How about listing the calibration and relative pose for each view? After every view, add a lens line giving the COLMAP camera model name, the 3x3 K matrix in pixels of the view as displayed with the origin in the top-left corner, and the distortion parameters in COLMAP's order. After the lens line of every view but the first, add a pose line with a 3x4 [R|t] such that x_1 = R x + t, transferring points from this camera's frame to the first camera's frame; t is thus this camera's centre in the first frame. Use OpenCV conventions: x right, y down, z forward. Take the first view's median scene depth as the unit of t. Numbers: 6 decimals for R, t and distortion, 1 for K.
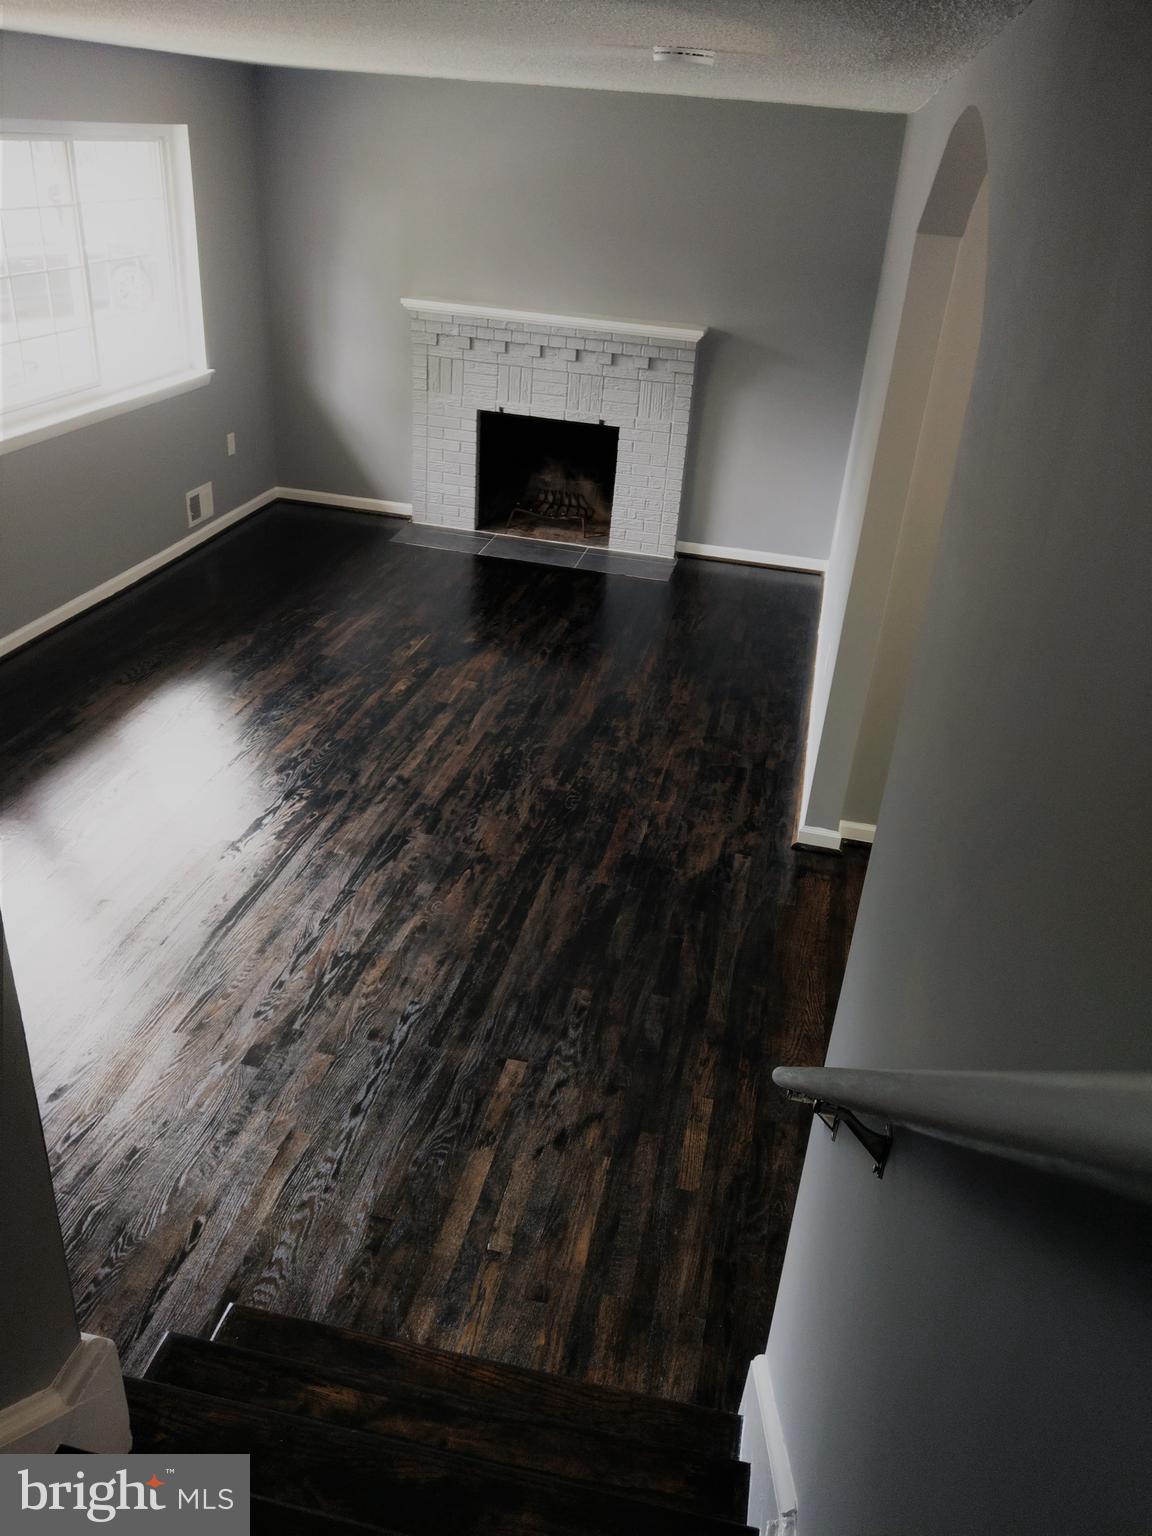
lens RADIAL K [[1185.2, 0, 598.7], [0, 1185.2, 768.4], [0, 0, 1]] dist [0.126938, -0.243895]
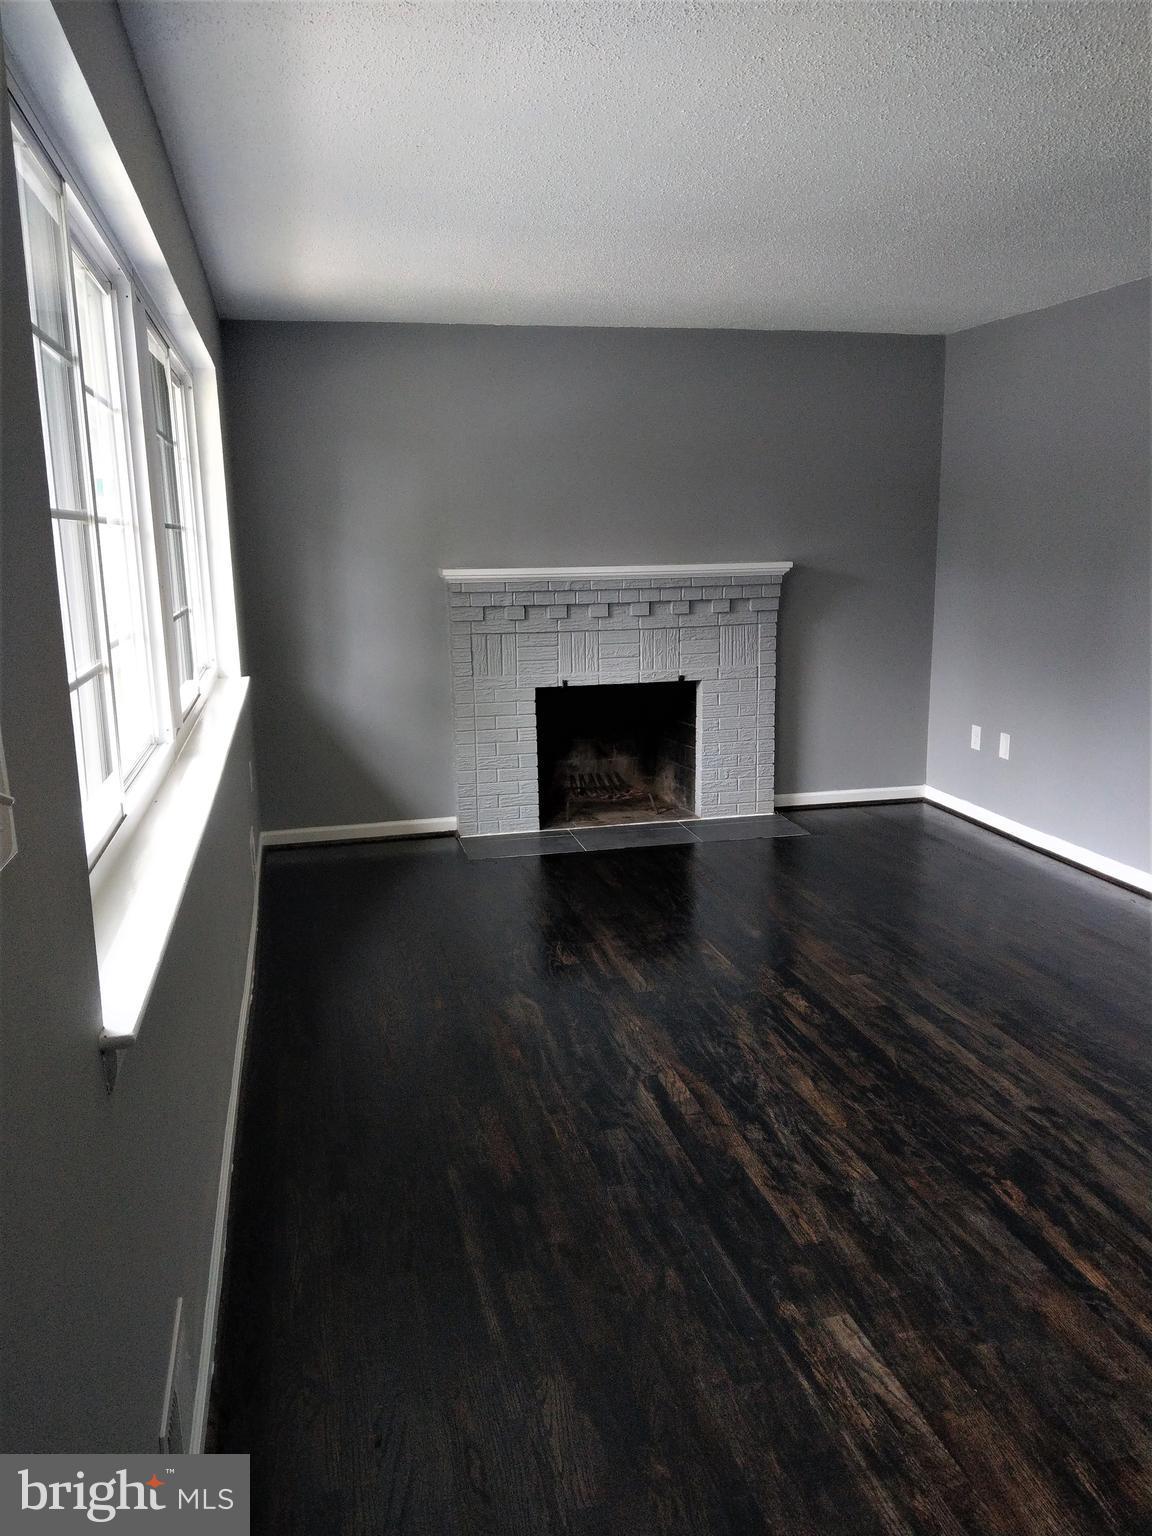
lens RADIAL K [[1142.6, 0, 578.1], [0, 1142.6, 822.7], [0, 0, 1]] dist [0.091771, -0.207782]
pose [[0.901874, -0.187115, 0.389372, -0.402861], [0.270246, 0.947557, -0.170595, -0.067288], [-0.337032, 0.259081, 0.905145, 0.295295]]
